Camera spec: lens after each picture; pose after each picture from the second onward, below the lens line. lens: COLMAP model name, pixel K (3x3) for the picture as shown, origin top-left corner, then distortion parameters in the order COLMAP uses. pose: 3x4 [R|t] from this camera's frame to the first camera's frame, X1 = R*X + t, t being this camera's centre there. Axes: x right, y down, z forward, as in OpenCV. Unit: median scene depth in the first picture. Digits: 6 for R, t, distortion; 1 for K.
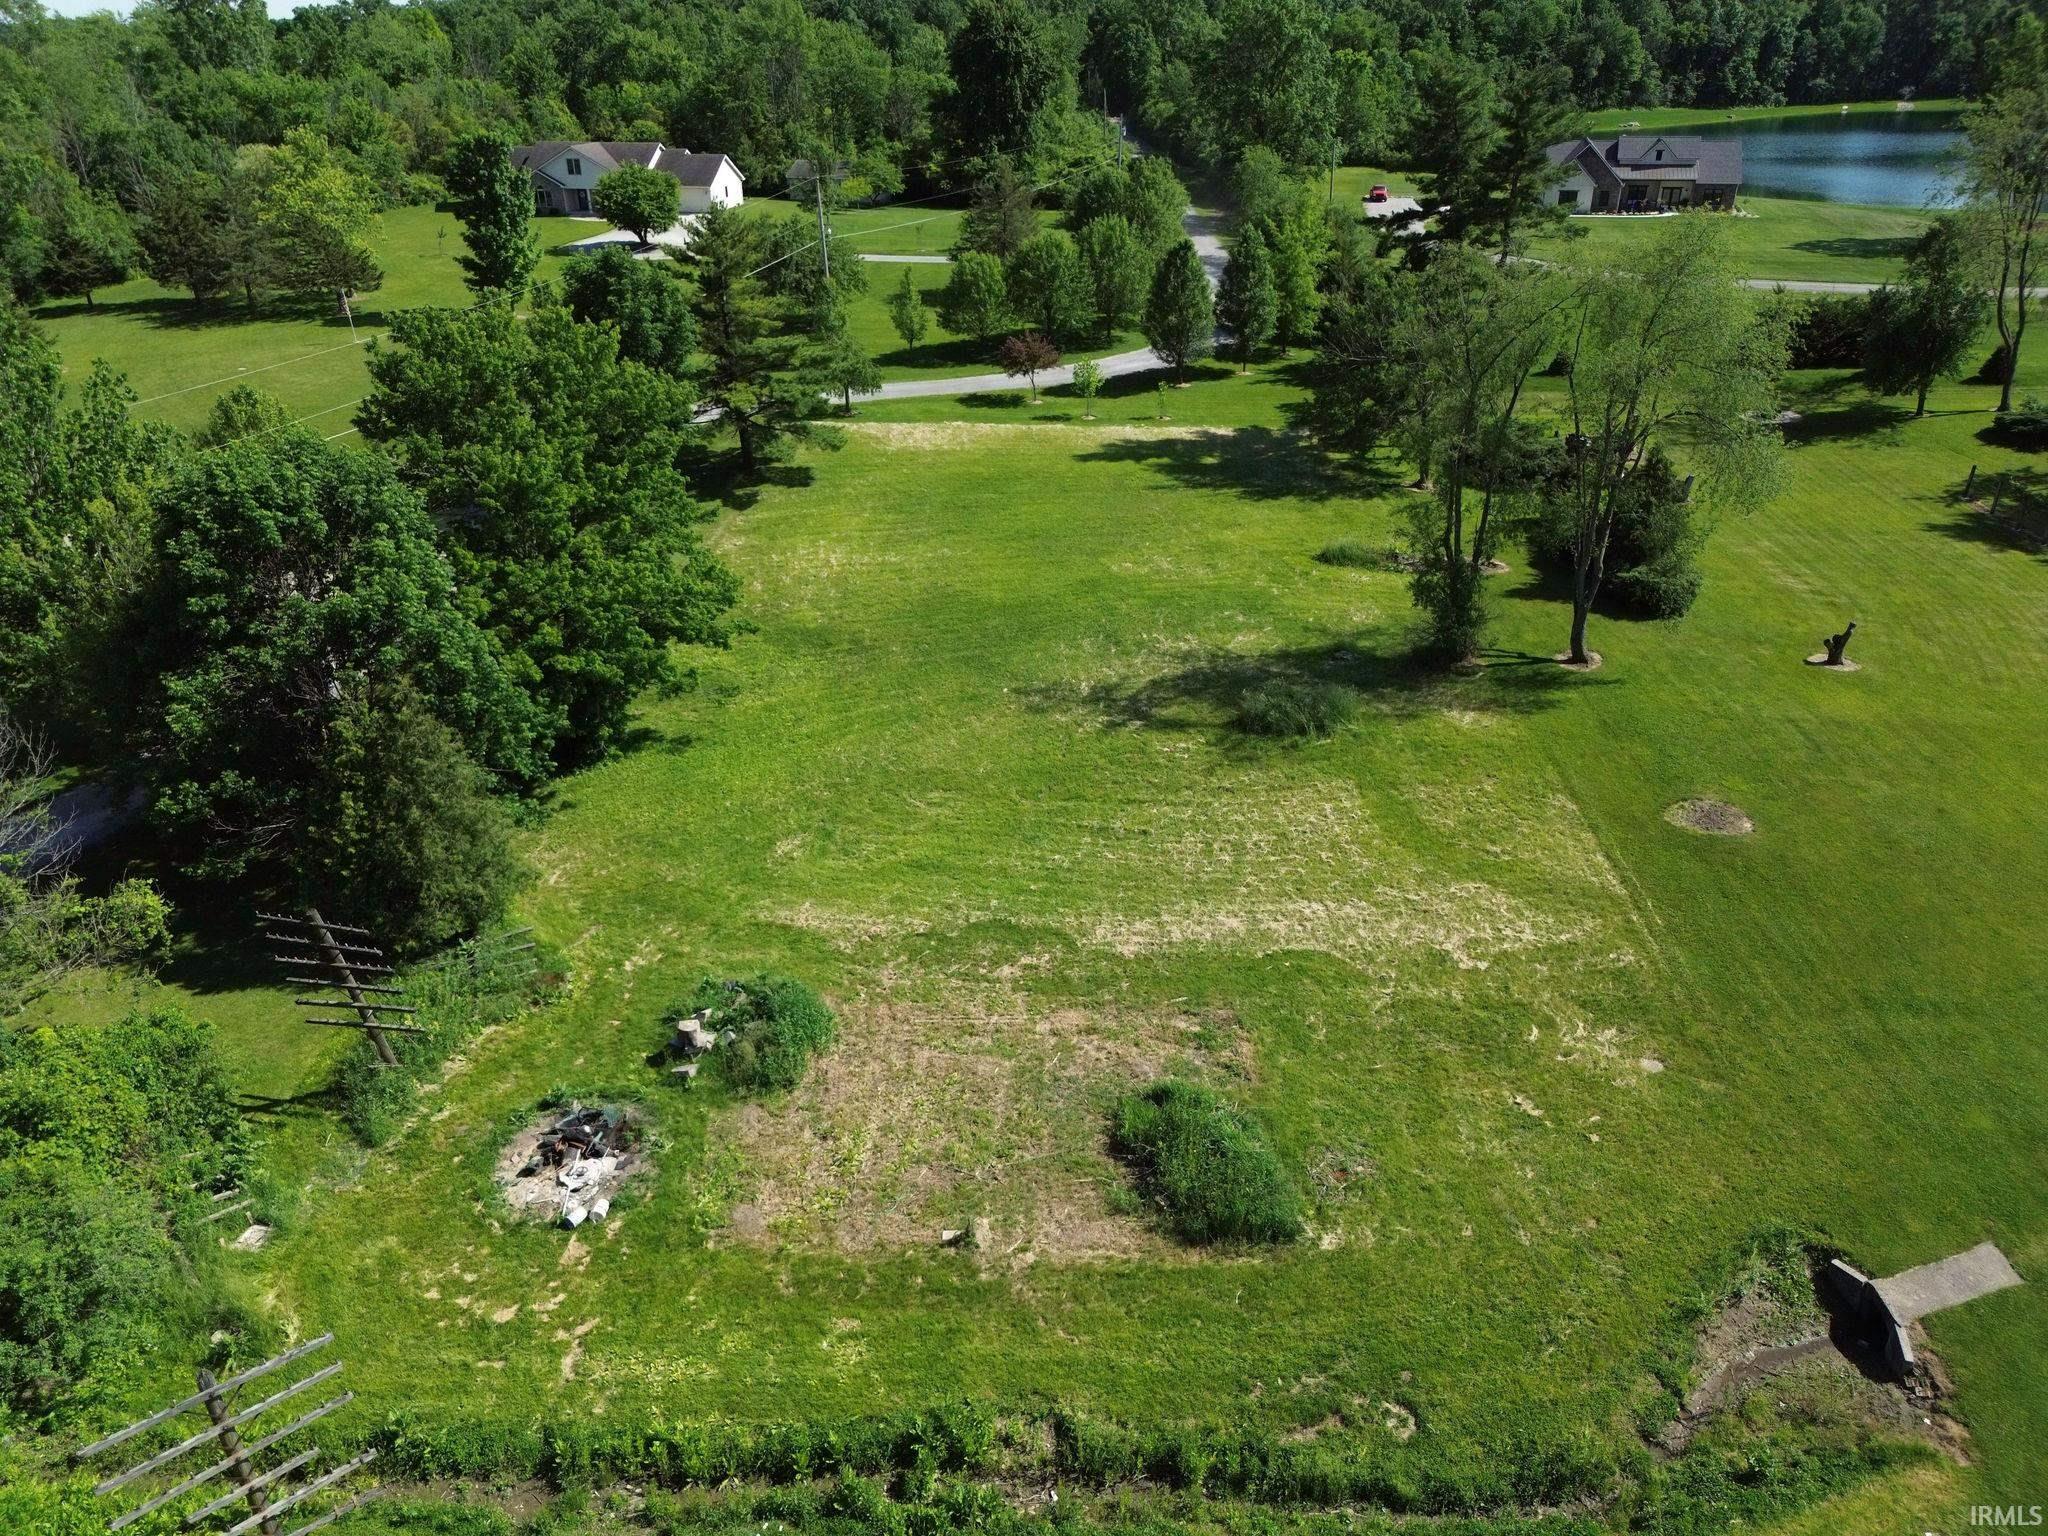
lens RADIAL K [[1439.4, 0, 1024.0], [0, 1439.4, 768.0], [0, 0, 1]] dist [0.065759, -0.067714]
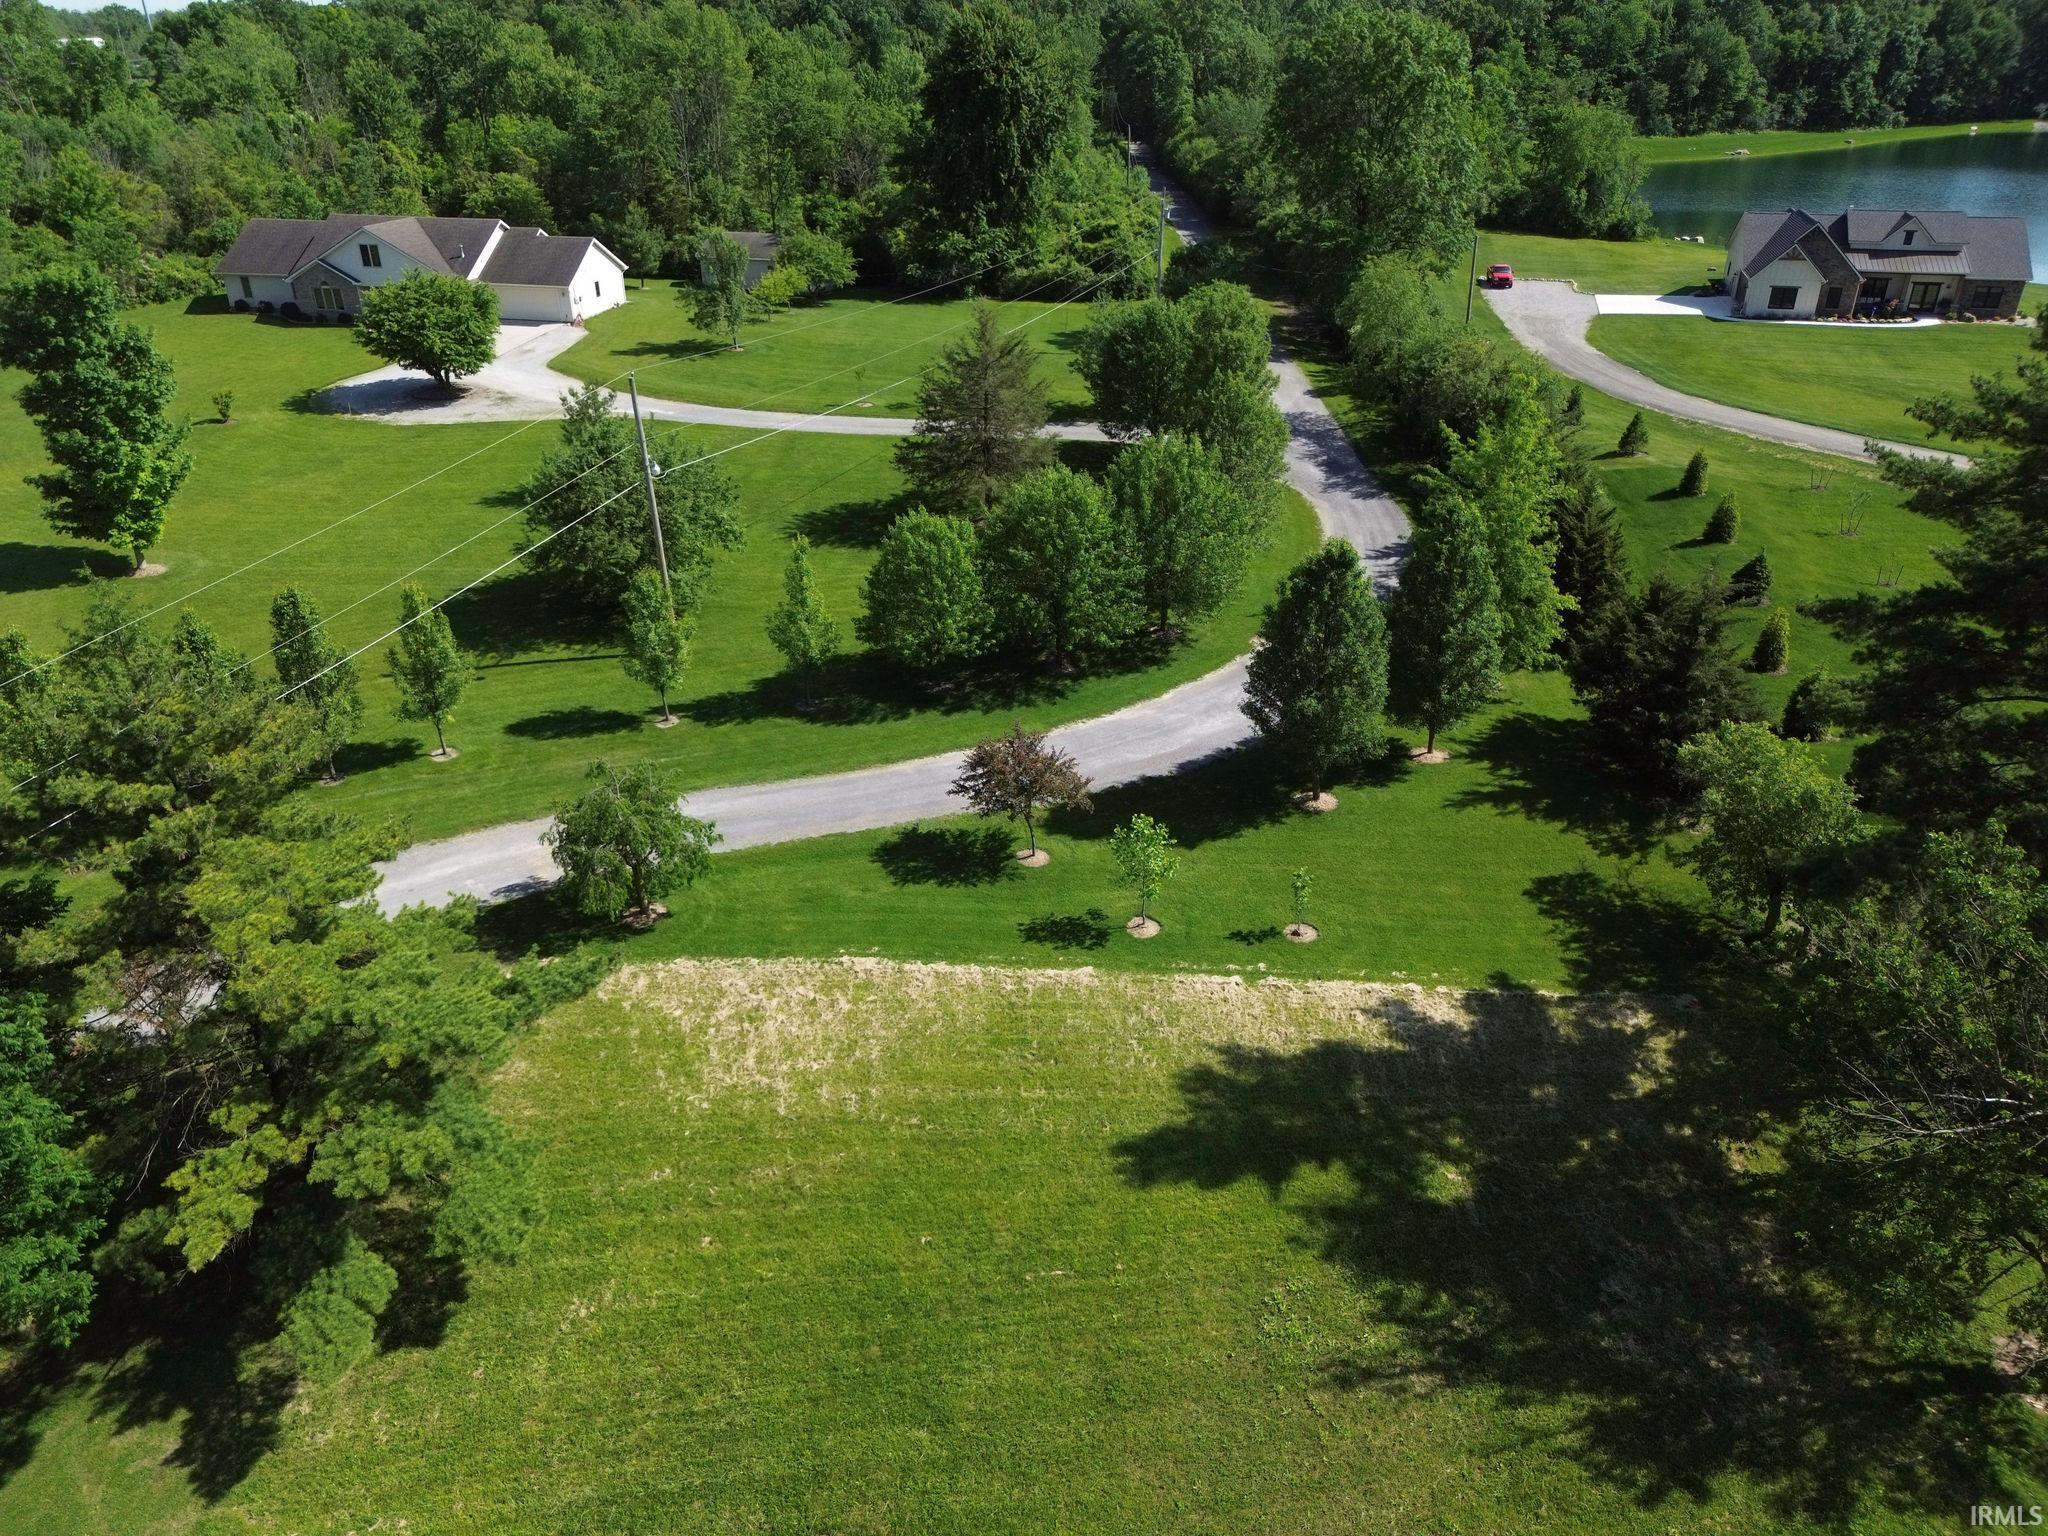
lens RADIAL K [[1441.2, 0, 1024.0], [0, 1441.2, 768.0], [0, 0, 1]] dist [0.042255, -0.027300]
pose [[0.999979, 0.006516, -0.000163, 0.002544], [-0.006515, 0.999960, 0.006064, -0.162908], [0.000203, -0.006063, 0.999982, 0.285158]]
